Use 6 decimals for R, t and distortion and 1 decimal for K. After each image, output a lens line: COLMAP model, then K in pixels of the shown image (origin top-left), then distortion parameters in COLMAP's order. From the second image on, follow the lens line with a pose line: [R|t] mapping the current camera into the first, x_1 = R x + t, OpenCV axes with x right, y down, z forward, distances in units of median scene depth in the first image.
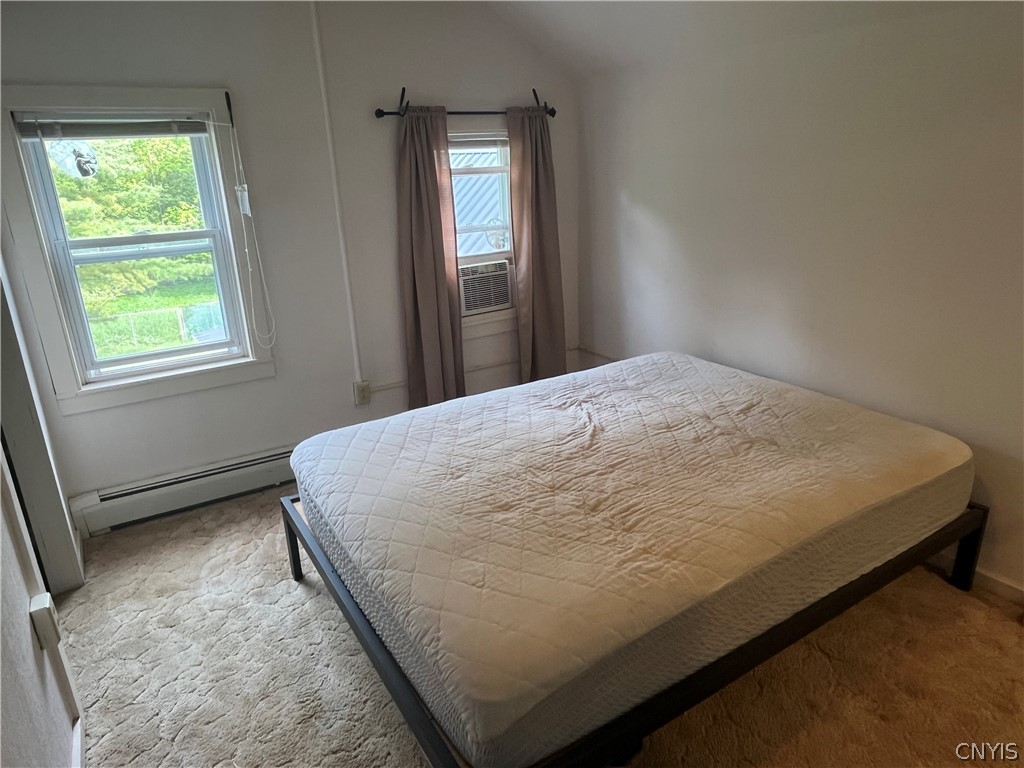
lens RADIAL K [[633.1, 0, 511.4], [0, 633.1, 383.9], [0, 0, 1]] dist [-0.021234, 0.003079]
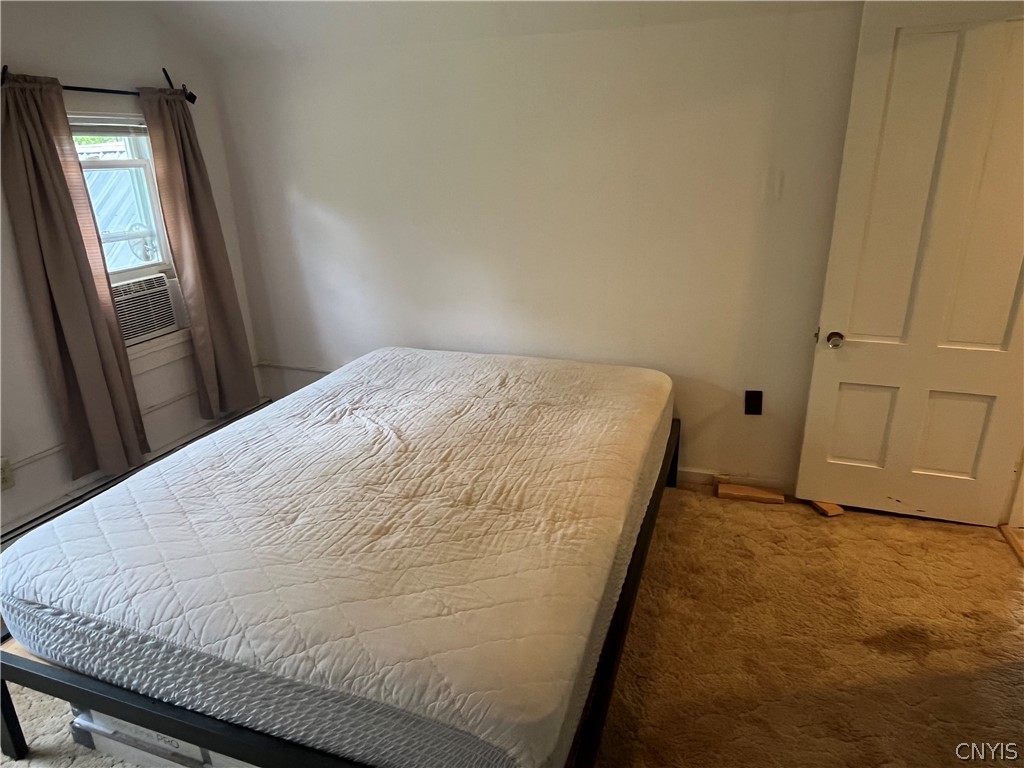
lens RADIAL K [[633.1, 0, 513.5], [0, 633.1, 382.6], [0, 0, 1]] dist [-0.021234, 0.003079]
pose [[0.783806, -0.188406, 0.591735, -0.232346], [0.197594, 0.979009, 0.049981, -0.009625], [-0.588731, 0.077748, 0.804581, 0.116884]]
